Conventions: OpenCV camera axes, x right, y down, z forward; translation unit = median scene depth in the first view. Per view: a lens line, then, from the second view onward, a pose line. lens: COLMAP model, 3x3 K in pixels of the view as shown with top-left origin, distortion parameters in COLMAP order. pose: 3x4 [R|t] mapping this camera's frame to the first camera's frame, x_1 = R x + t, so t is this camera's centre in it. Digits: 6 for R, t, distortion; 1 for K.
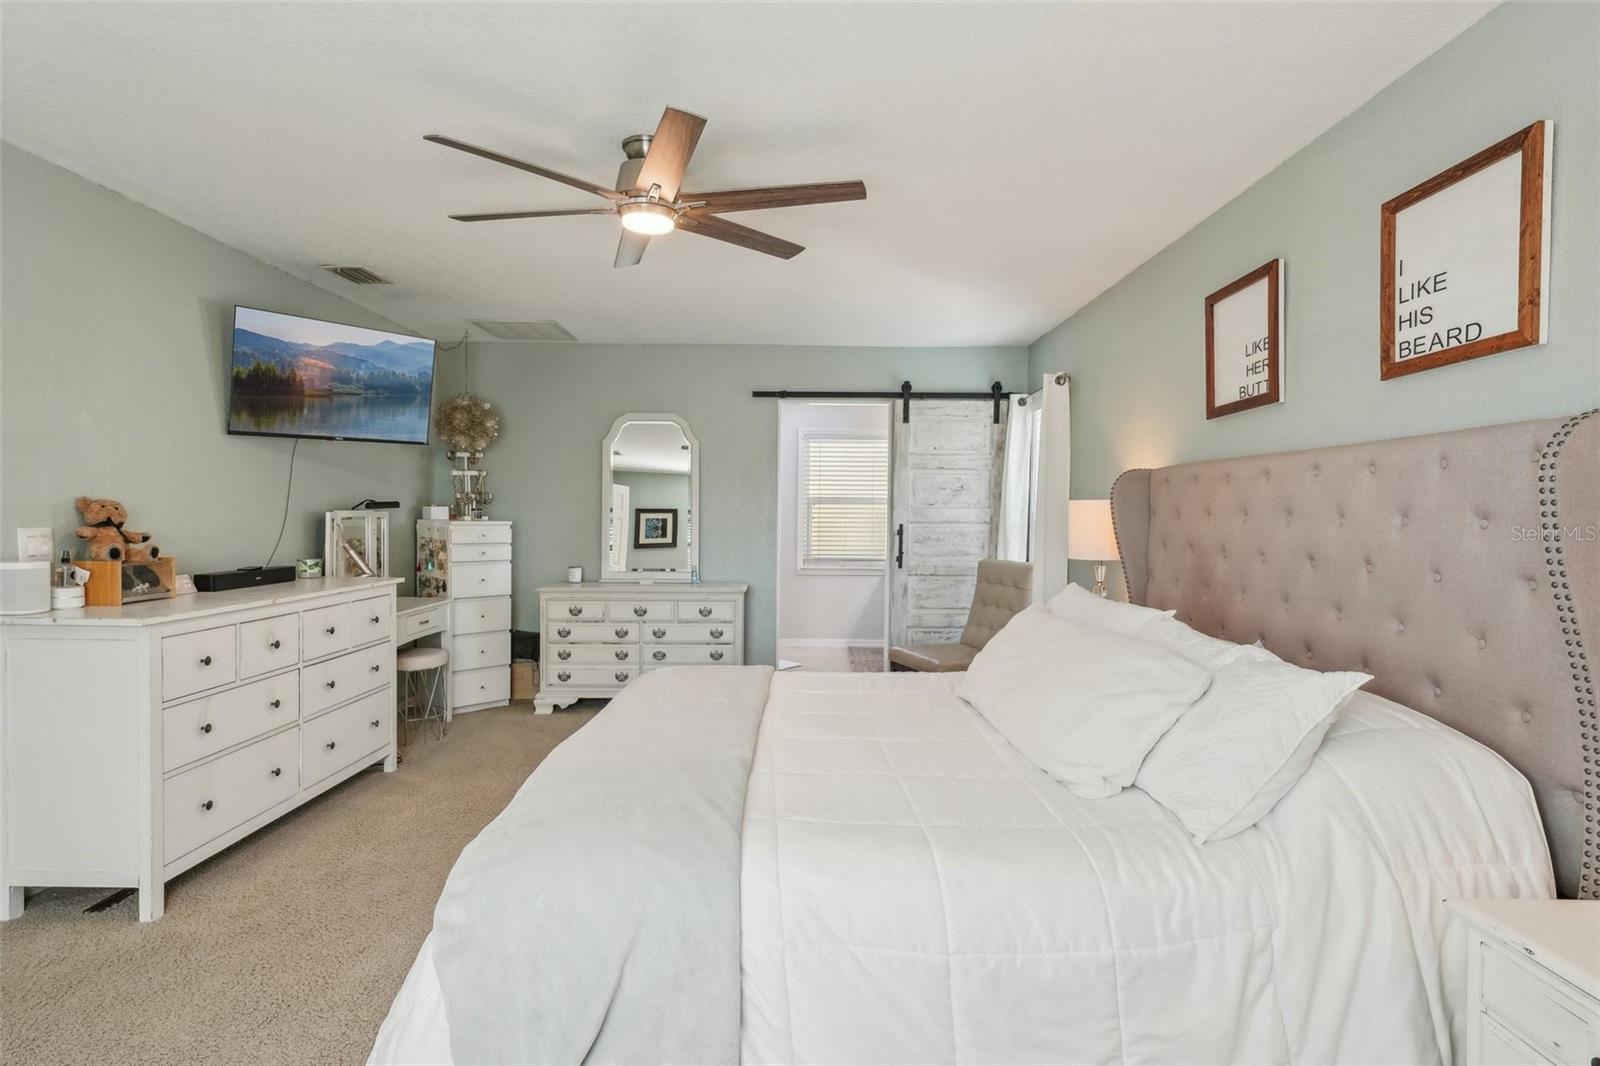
lens RADIAL K [[809.8, 0, 797.7], [0, 809.8, 540.1], [0, 0, 1]] dist [0.002499, 0.002747]
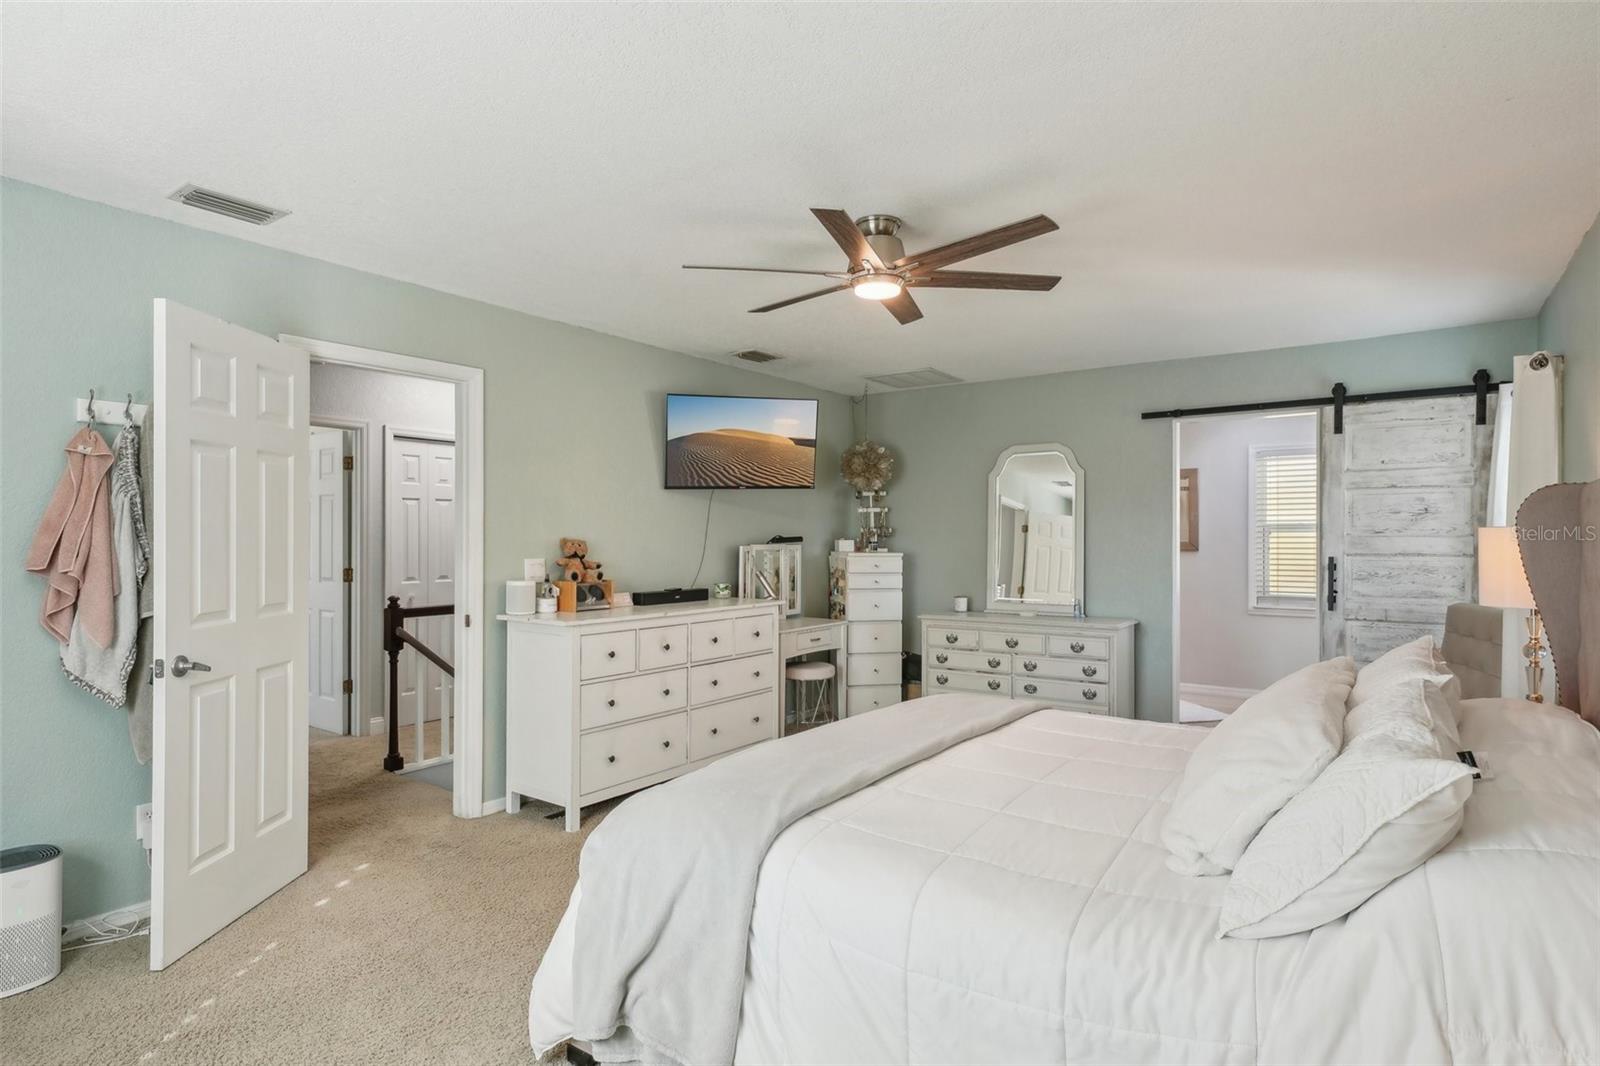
lens RADIAL K [[809.8, 0, 776.5], [0, 809.8, 539.9], [0, 0, 1]] dist [0.002499, 0.002747]
pose [[0.823369, -0.008688, -0.567439, 0.138324], [-0.012530, 0.999361, -0.033483, -0.002389], [0.567367, 0.034679, 0.822734, 0.003259]]
